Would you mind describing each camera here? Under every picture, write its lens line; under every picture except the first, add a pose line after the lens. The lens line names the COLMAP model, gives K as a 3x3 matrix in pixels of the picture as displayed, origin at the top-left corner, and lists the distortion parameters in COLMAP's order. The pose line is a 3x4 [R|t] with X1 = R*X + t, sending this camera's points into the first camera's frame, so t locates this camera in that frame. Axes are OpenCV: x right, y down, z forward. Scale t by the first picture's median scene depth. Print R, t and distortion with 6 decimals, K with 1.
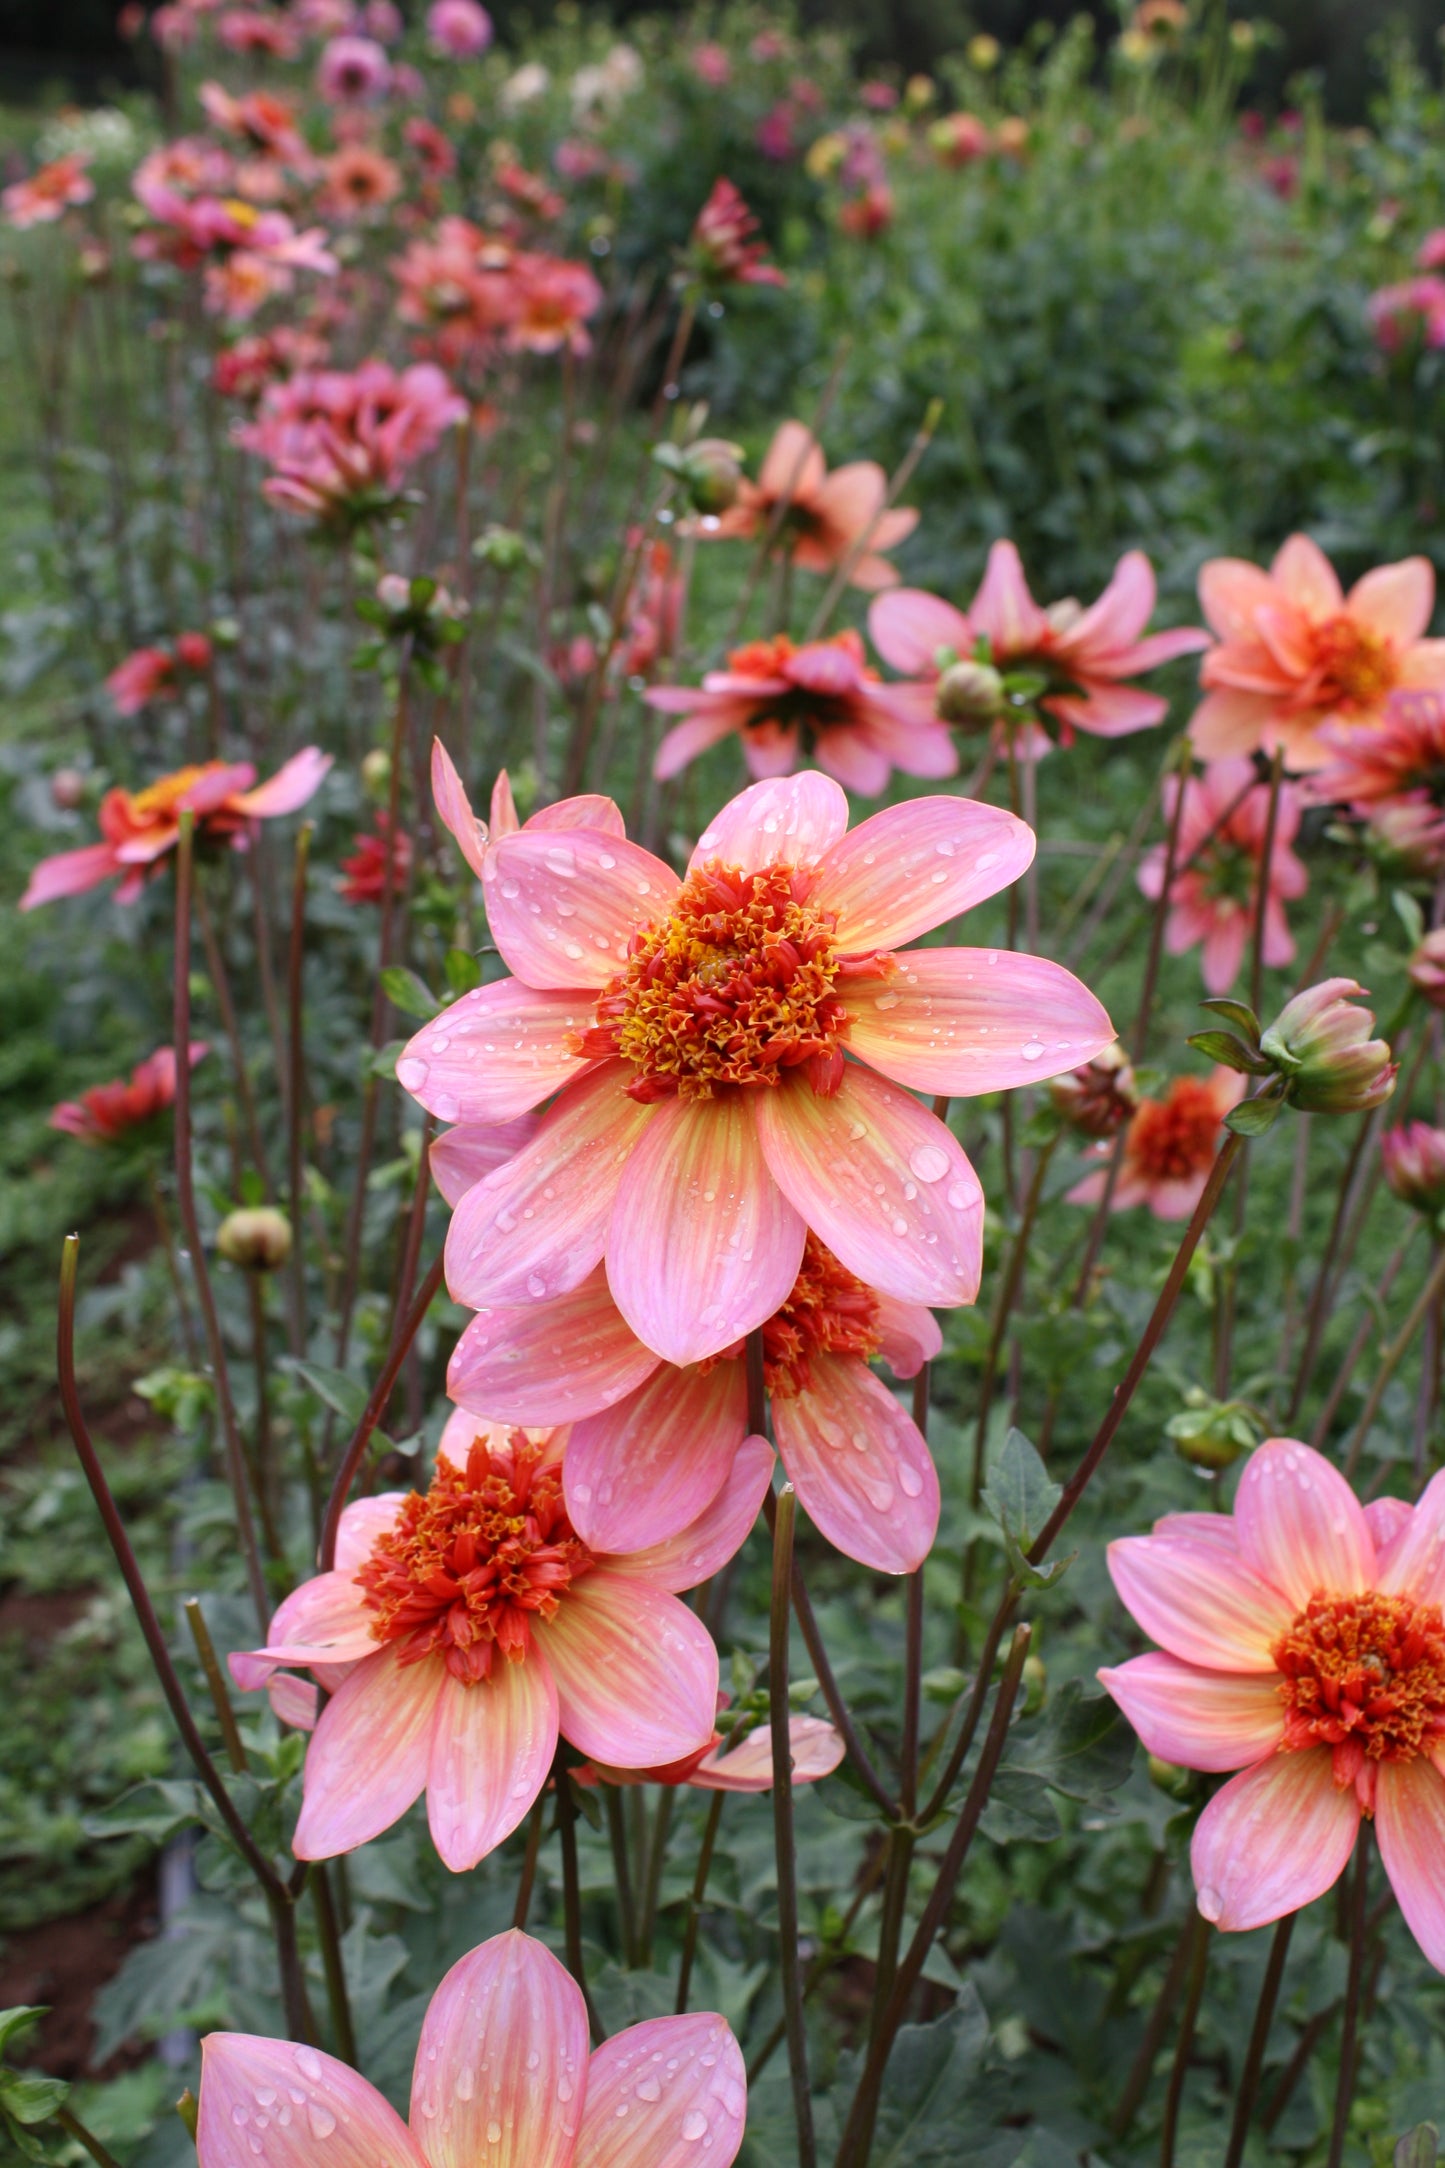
lens RADIAL K [[2590.9, 0, 722.5], [0, 2590.9, 1084.0], [0, 0, 1]] dist [-0.141798, 0.241817]
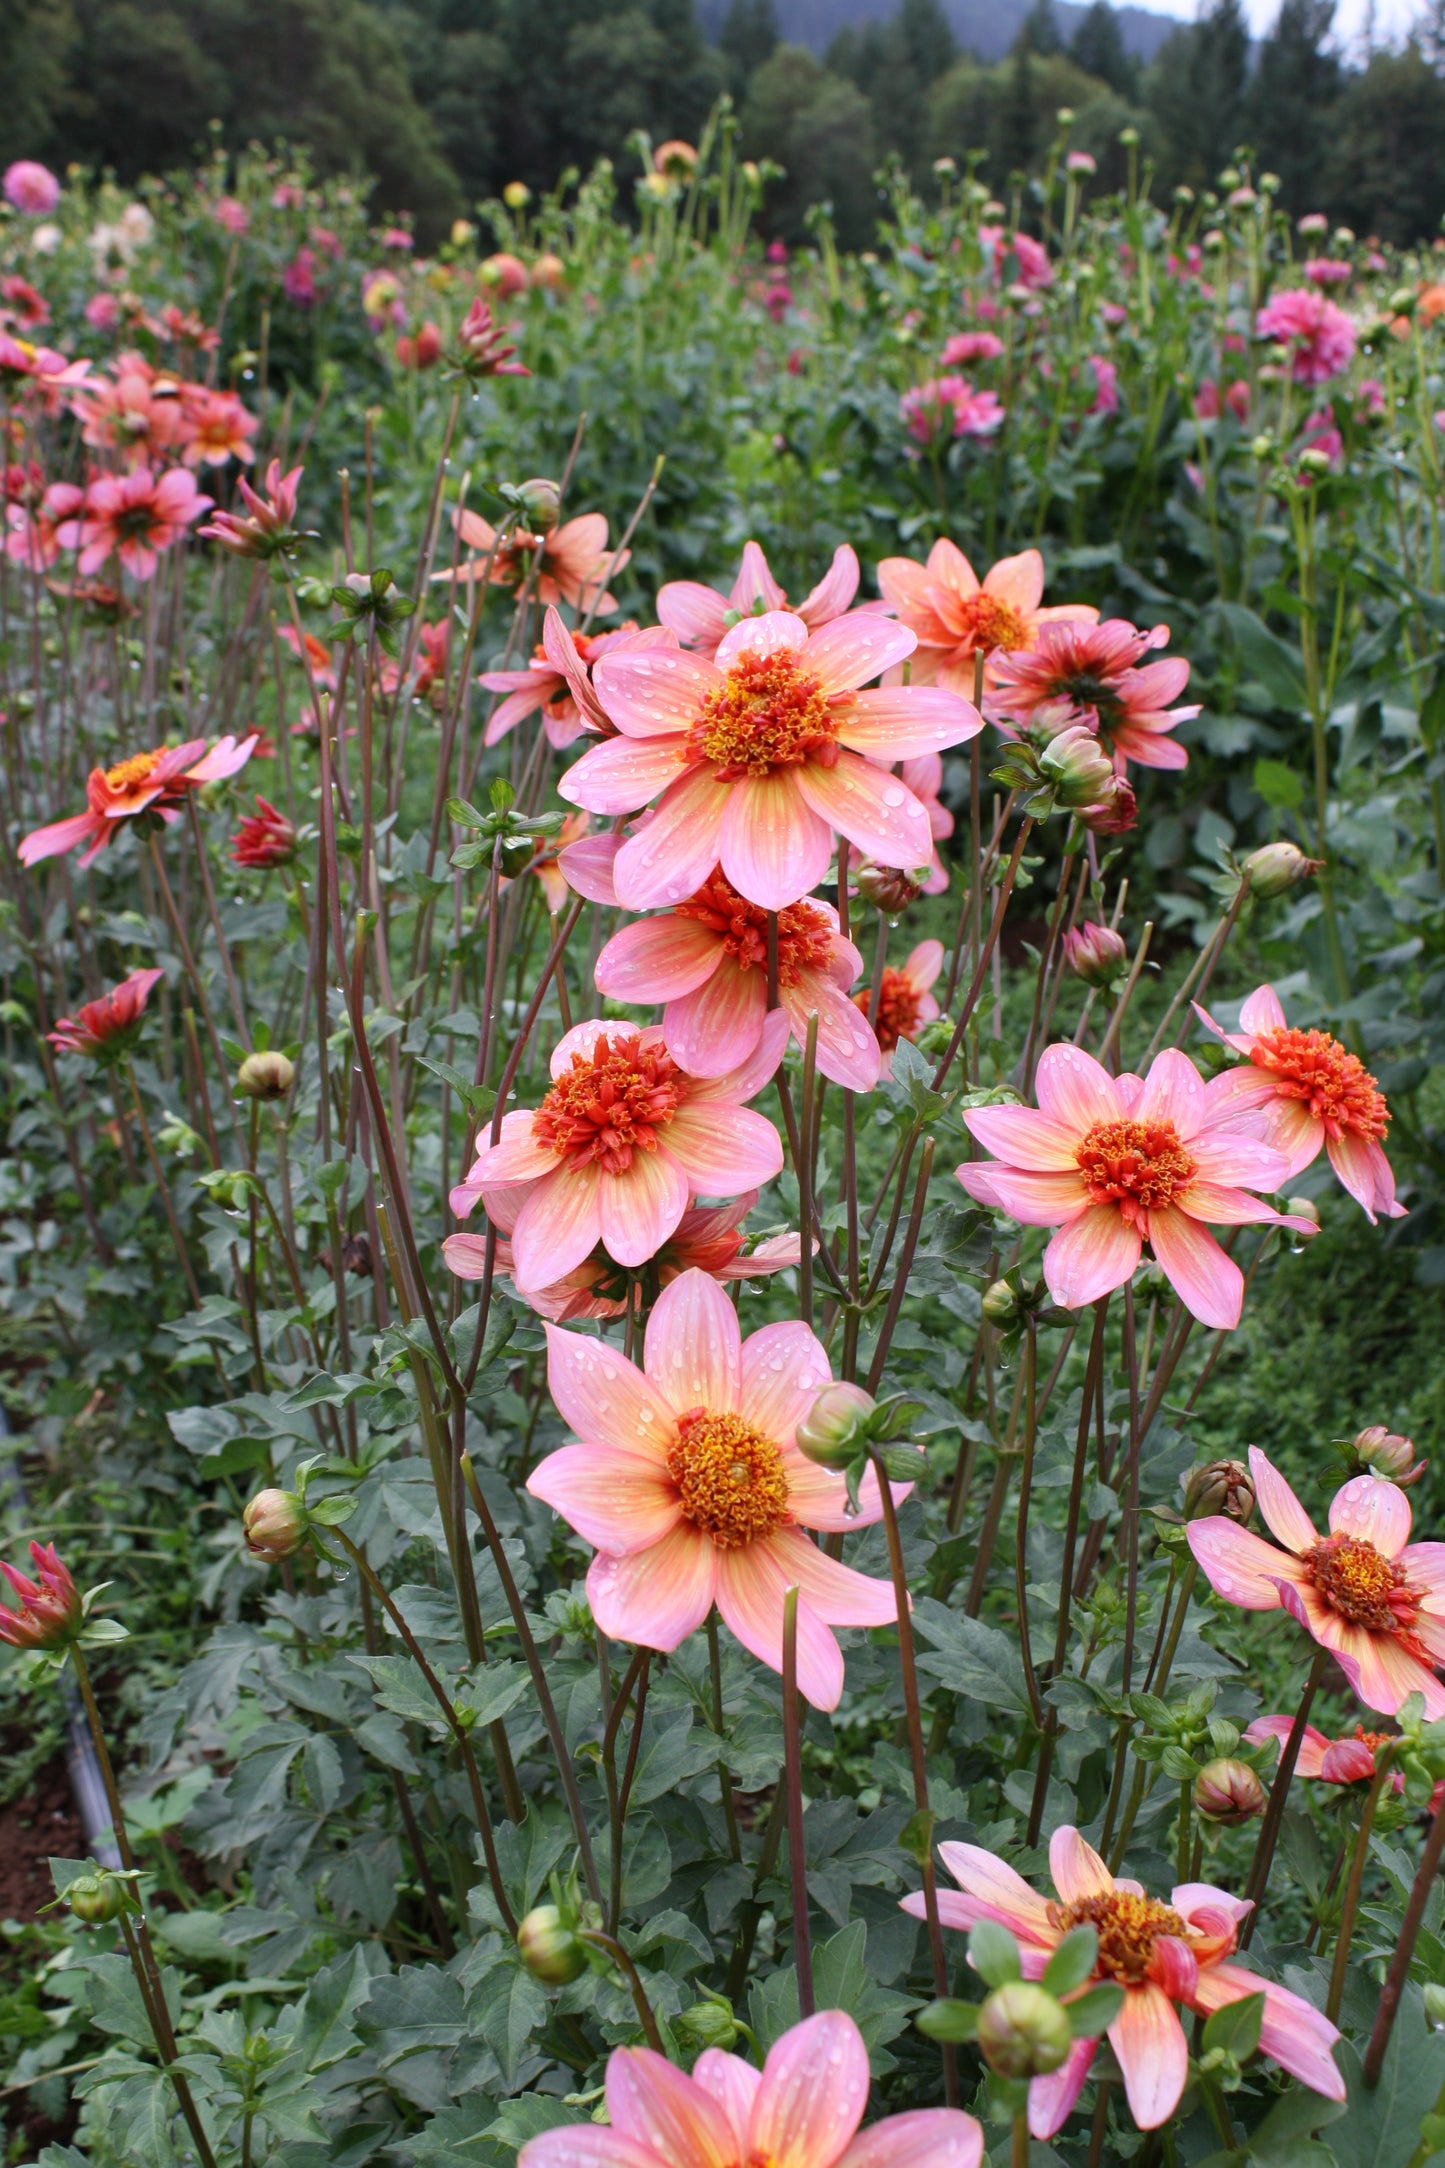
lens RADIAL K [[2595.3, 0, 722.5], [0, 2595.3, 1084.0], [0, 0, 1]] dist [-0.140642, 0.253612]
pose [[0.981719, -0.086533, 0.169526, -0.300116], [0.094942, 0.994591, -0.042122, 0.245239], [-0.164964, 0.057448, 0.984625, -0.620808]]
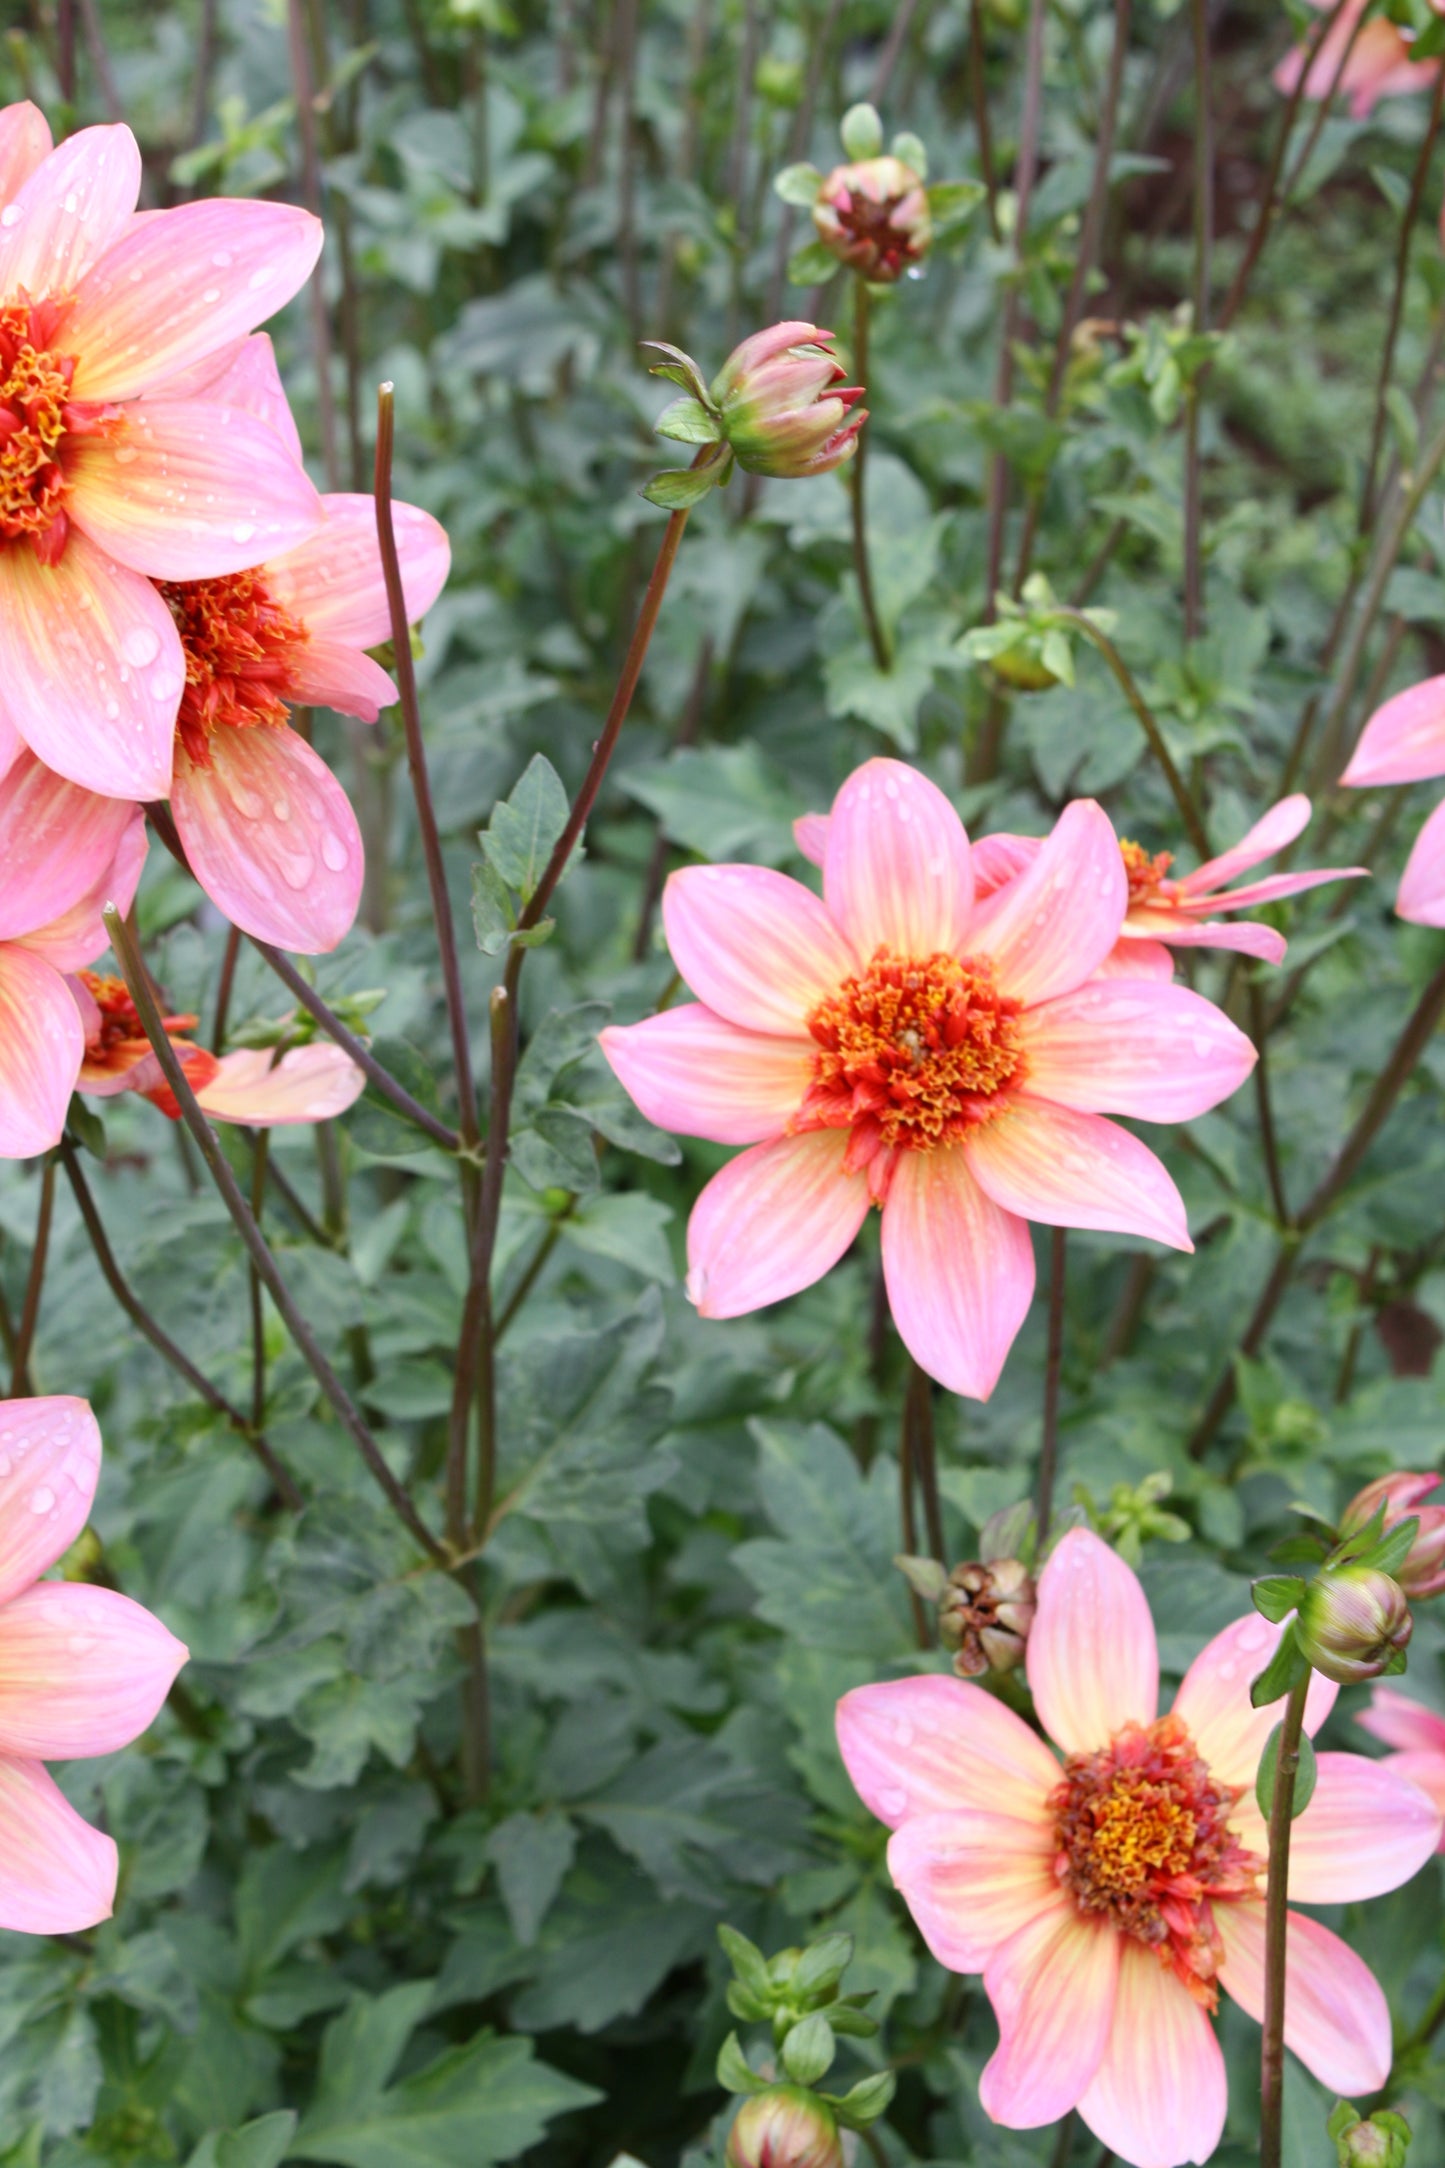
lens RADIAL K [[4339.3, 0, 722.5], [0, 4339.3, 1084.0], [0, 0, 1]] dist [0.032419, 0.155387]
pose [[0.981729, 0.053233, -0.182685, 0.507150], [0.019657, 0.926562, 0.375628, -0.359826], [0.189265, -0.372356, 0.908587, -0.435457]]
